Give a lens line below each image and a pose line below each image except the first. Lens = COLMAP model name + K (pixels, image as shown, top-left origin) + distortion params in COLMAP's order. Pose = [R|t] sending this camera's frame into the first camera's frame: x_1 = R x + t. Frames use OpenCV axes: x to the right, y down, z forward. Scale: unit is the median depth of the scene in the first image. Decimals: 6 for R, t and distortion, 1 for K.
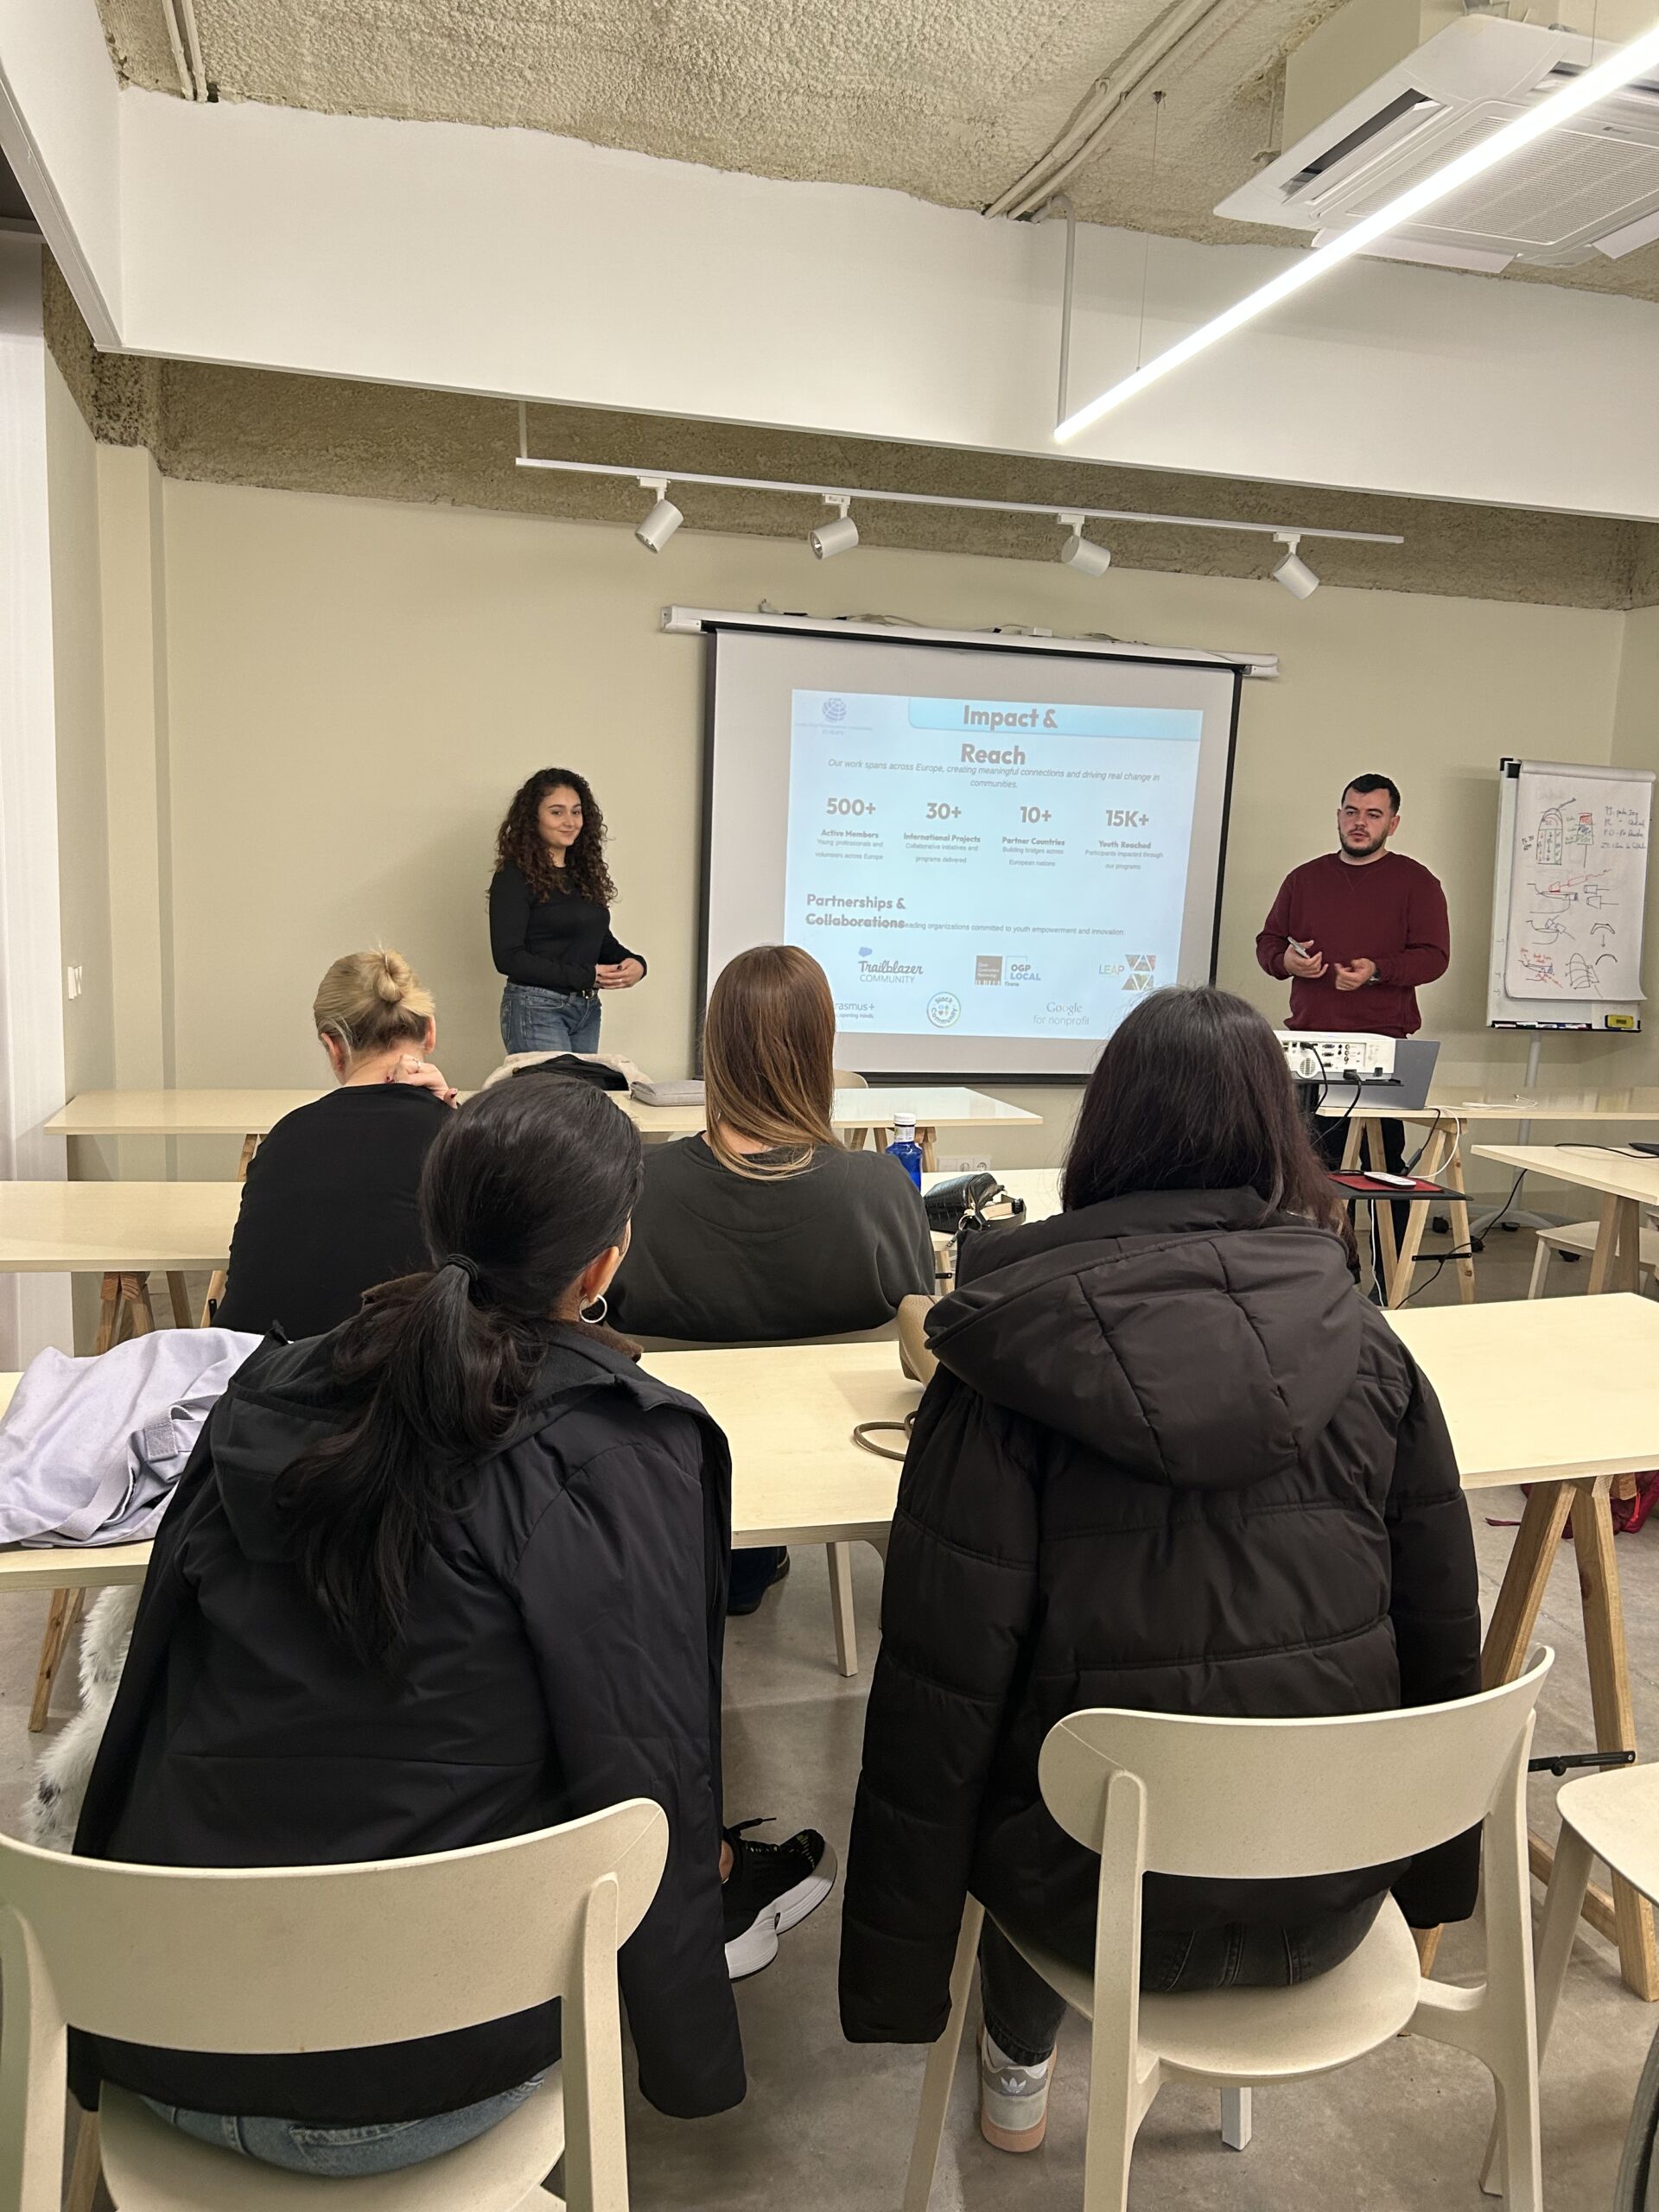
lens RADIAL K [[1660.2, 0, 821.1], [0, 1660.2, 1126.7], [0, 0, 1]] dist [0.022528, -0.018160]
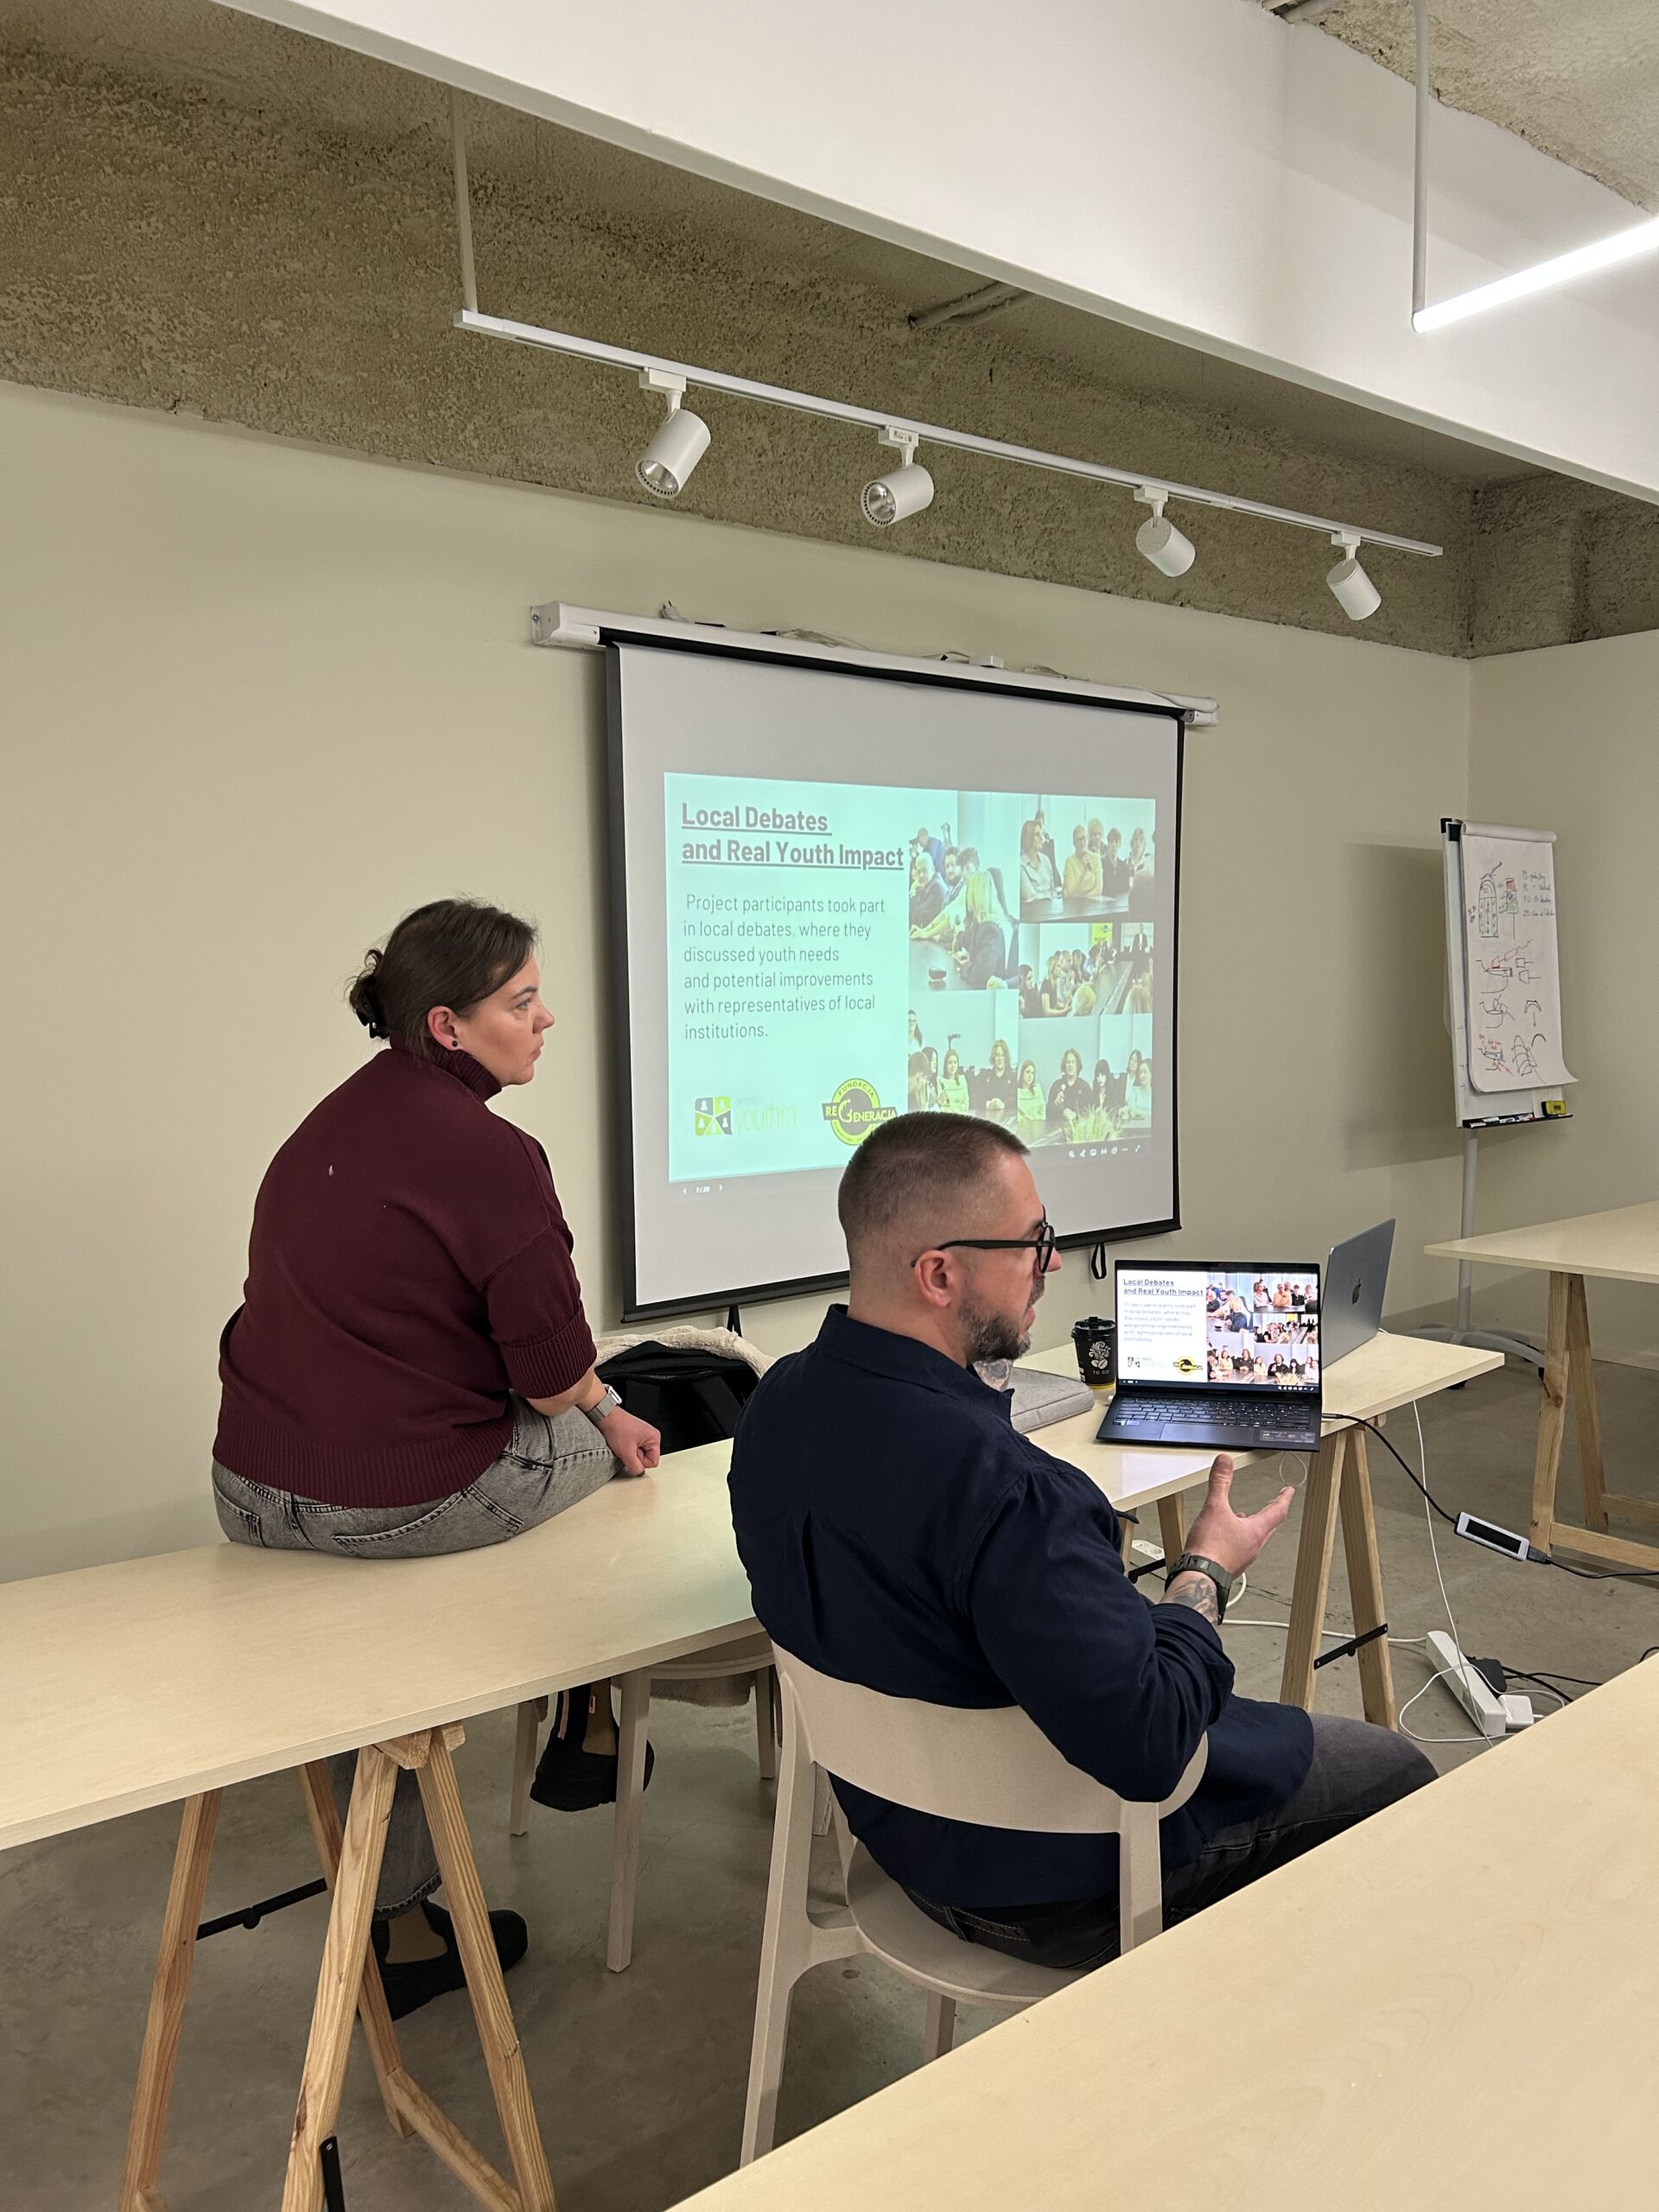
lens RADIAL K [[1660.2, 0, 821.9], [0, 1660.2, 1117.8], [0, 0, 1]] dist [0.022528, -0.018160]
pose [[0.911745, -0.090303, 0.400708, -0.283263], [0.113291, 0.992980, -0.033998, -0.084904], [-0.394825, 0.076394, 0.915575, 0.399542]]
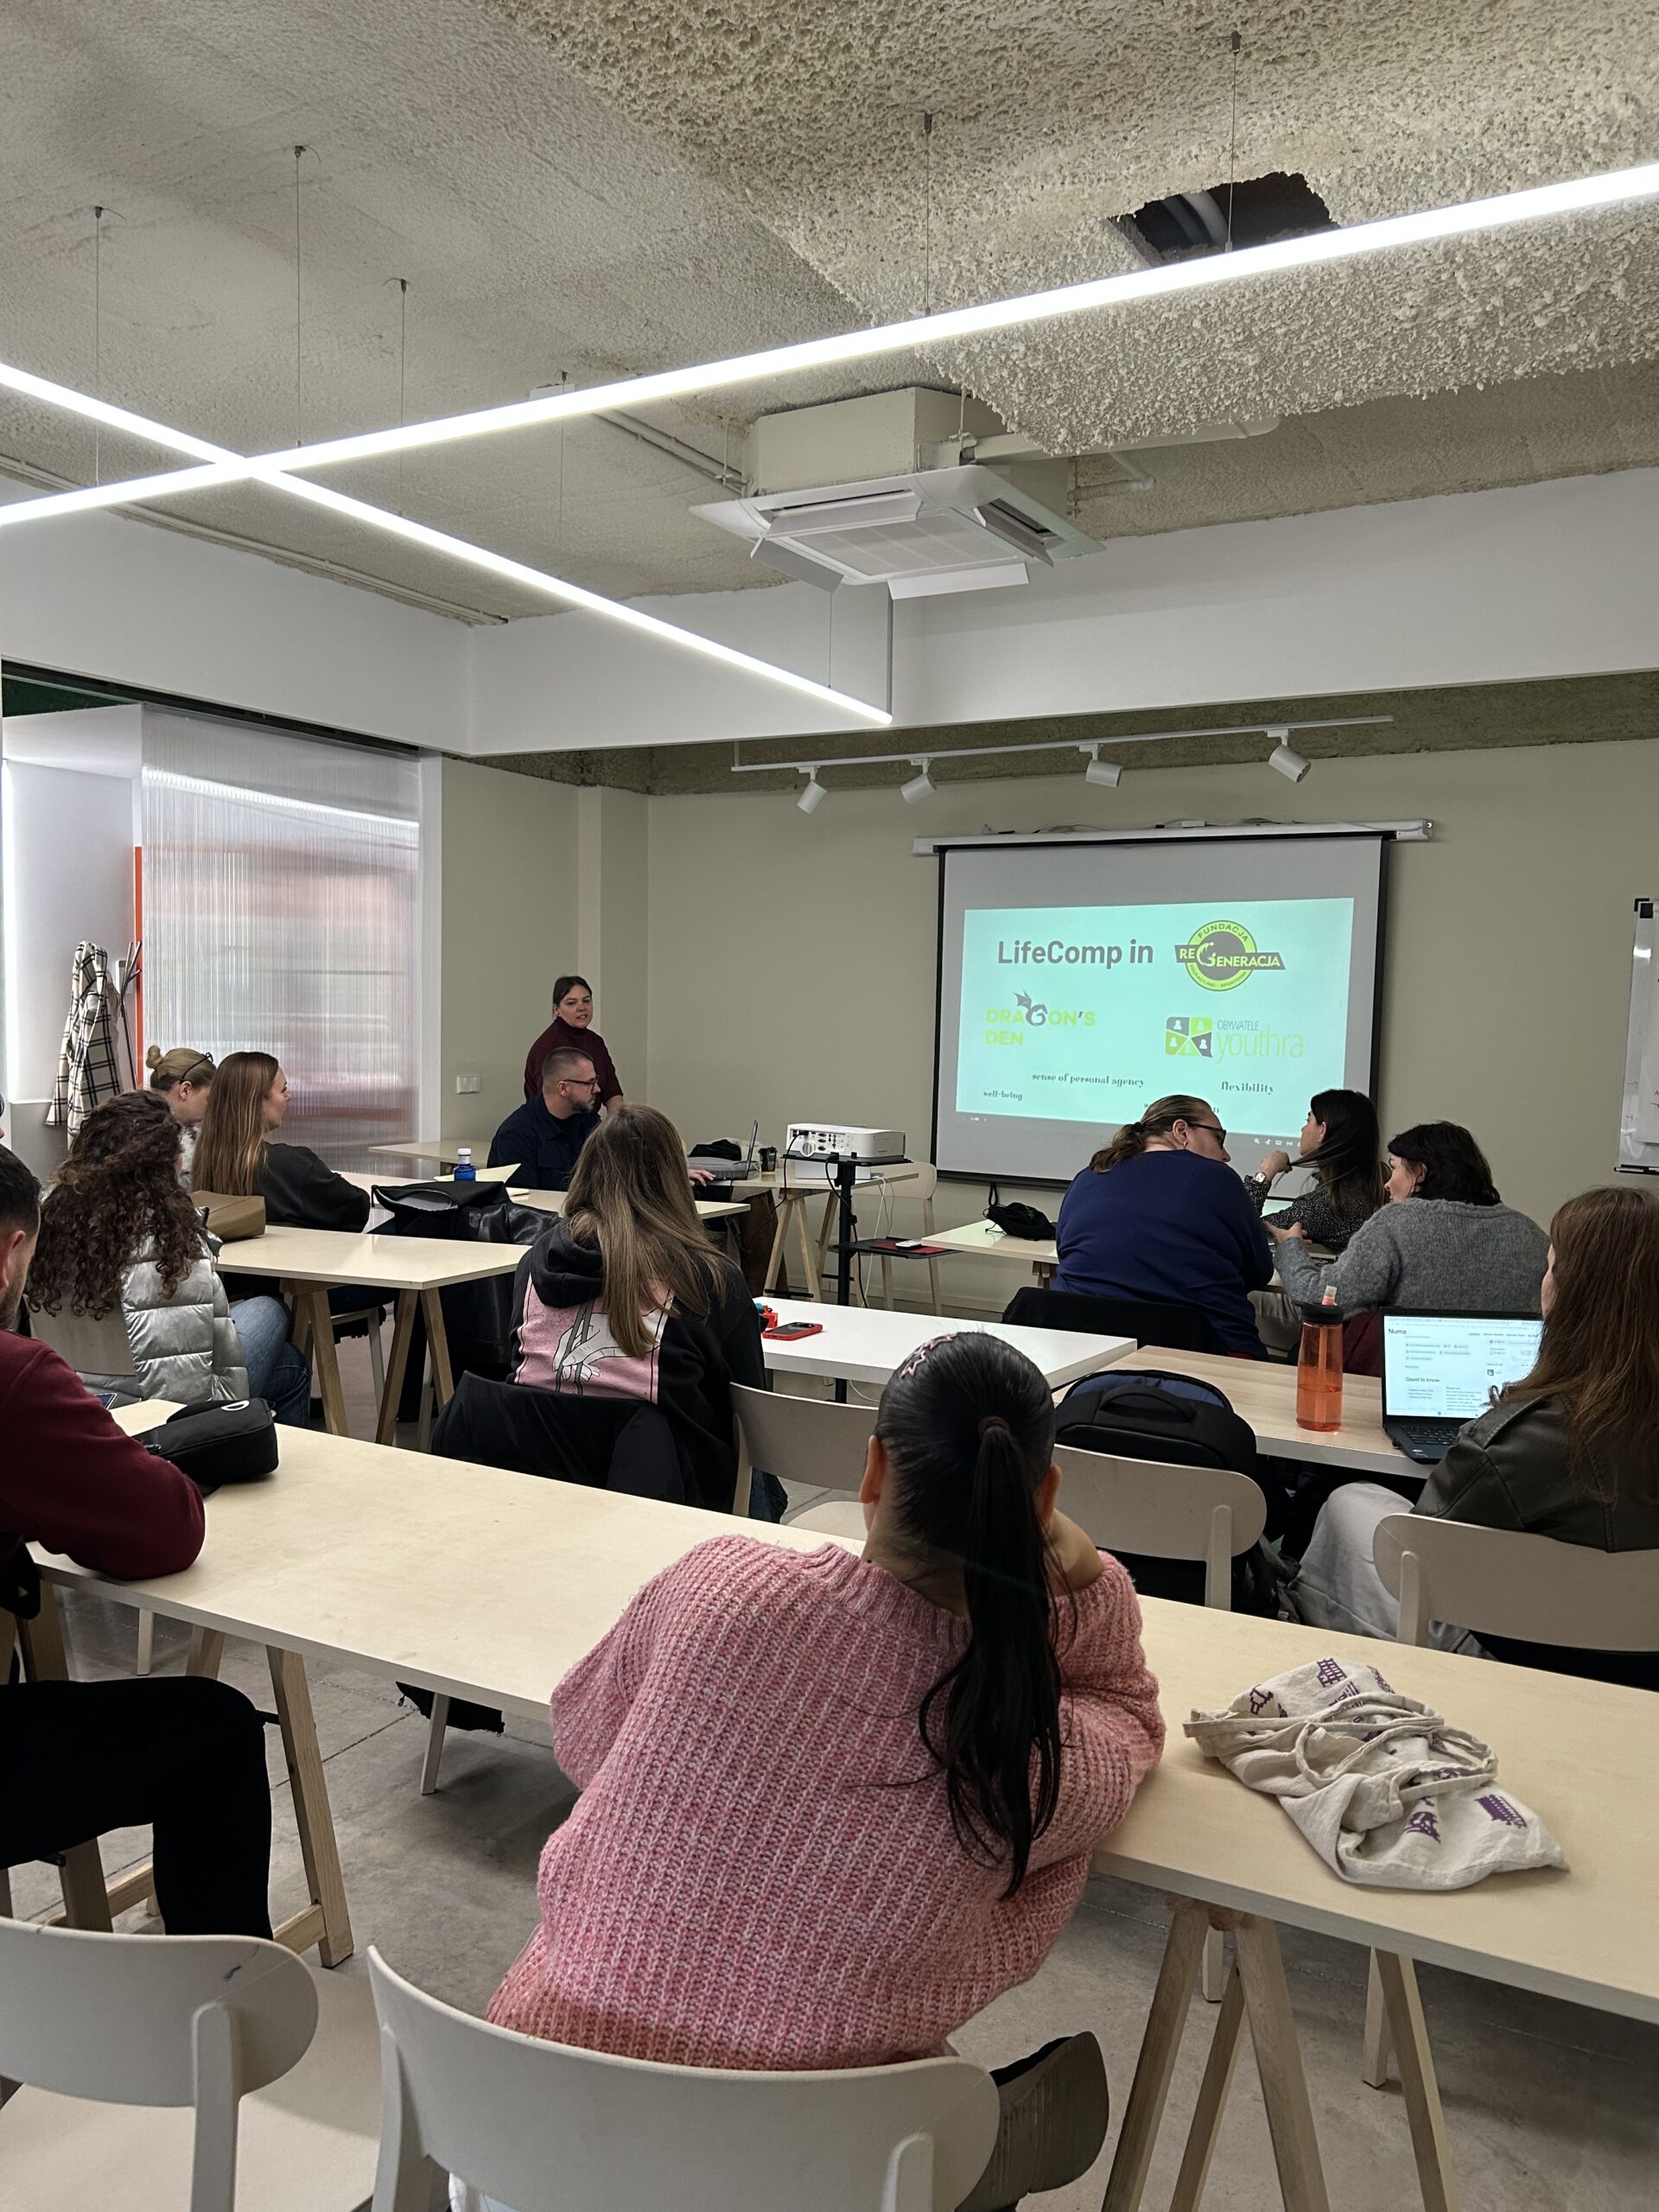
lens RADIAL K [[1660.2, 0, 842.5], [0, 1660.2, 1110.2], [0, 0, 1]] dist [0.022528, -0.018160]
pose [[0.712094, 0.020216, -0.701793, 0.880576], [-0.096523, 0.992913, -0.069337, 0.016428], [0.695417, 0.117113, 0.708999, -0.001414]]
